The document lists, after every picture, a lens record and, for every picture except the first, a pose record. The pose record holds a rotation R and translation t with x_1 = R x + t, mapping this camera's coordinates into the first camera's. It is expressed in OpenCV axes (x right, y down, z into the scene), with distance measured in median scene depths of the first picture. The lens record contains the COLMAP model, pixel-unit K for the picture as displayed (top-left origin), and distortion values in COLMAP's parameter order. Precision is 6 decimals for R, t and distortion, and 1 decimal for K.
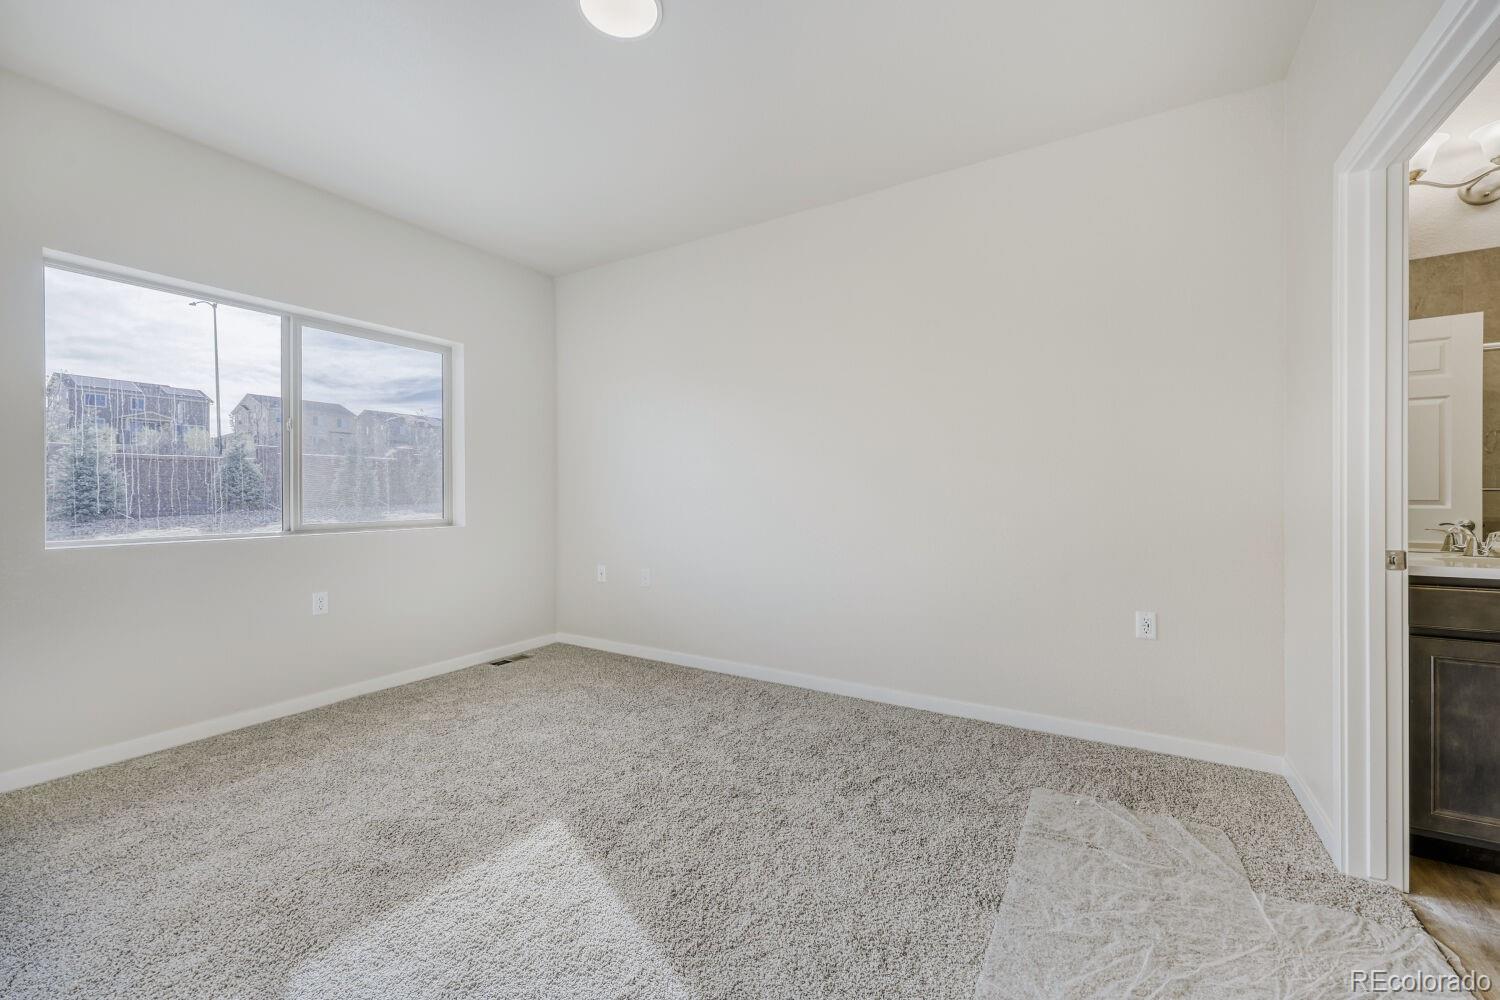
lens RADIAL K [[610.5, 0, 739.3], [0, 610.5, 498.3], [0, 0, 1]] dist [0.000883, -0.000298]
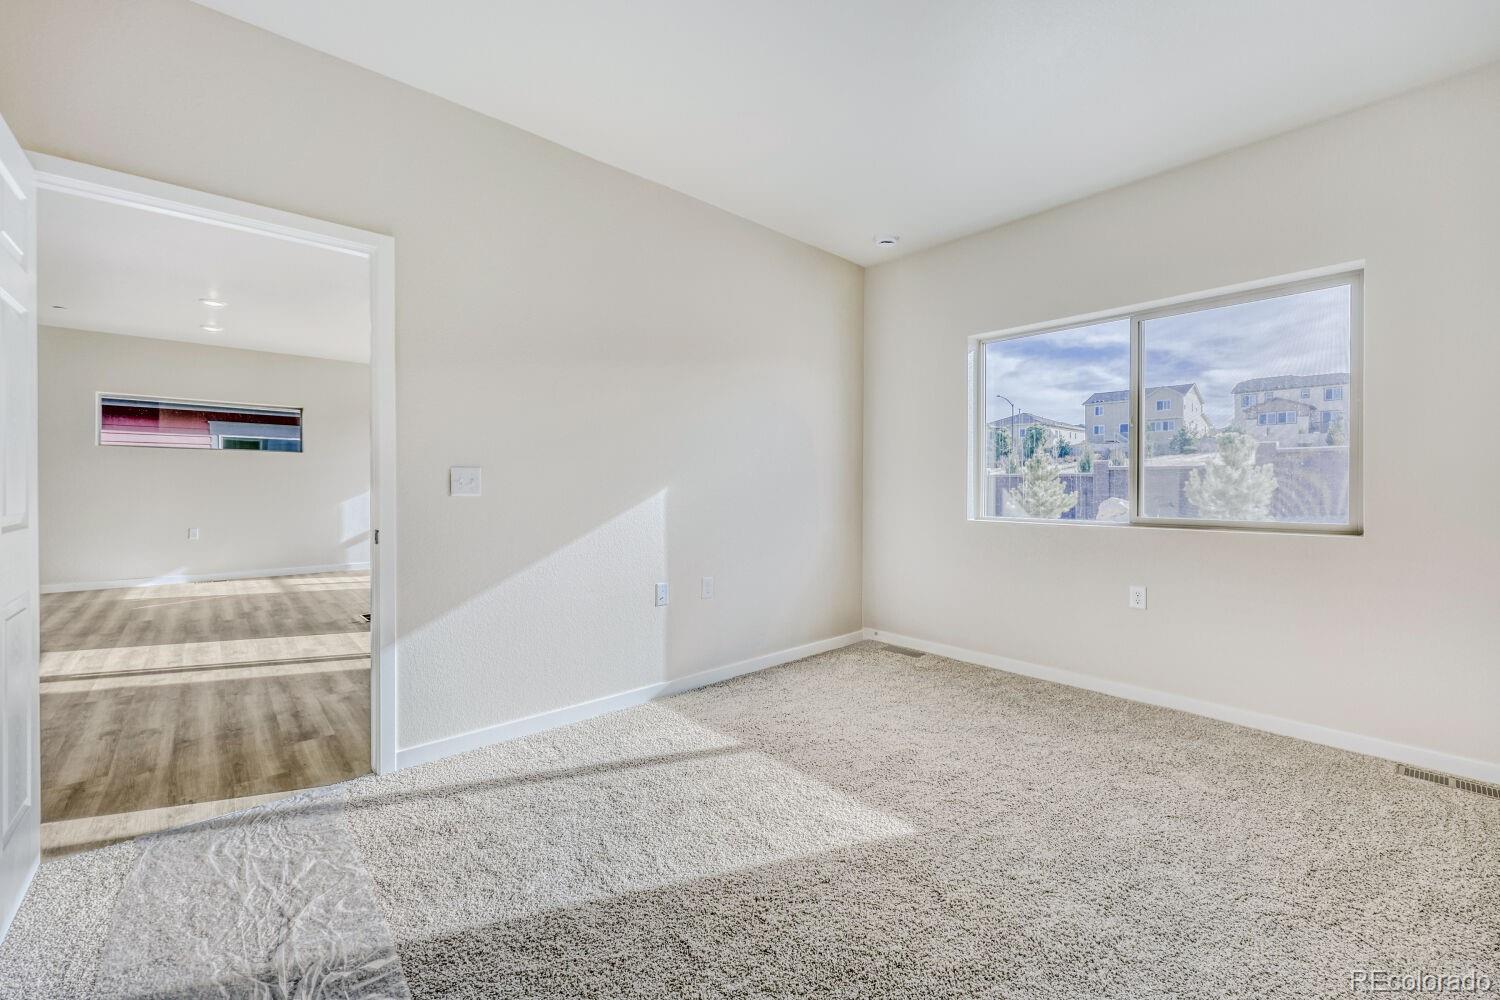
lens RADIAL K [[610.5, 0, 745.9], [0, 610.5, 506.3], [0, 0, 1]] dist [0.000883, -0.000298]
pose [[-0.297672, 0.035567, -0.954006, 0.494354], [-0.005973, 0.999217, 0.039116, -0.014220], [0.954650, 0.017342, -0.297226, 0.749937]]
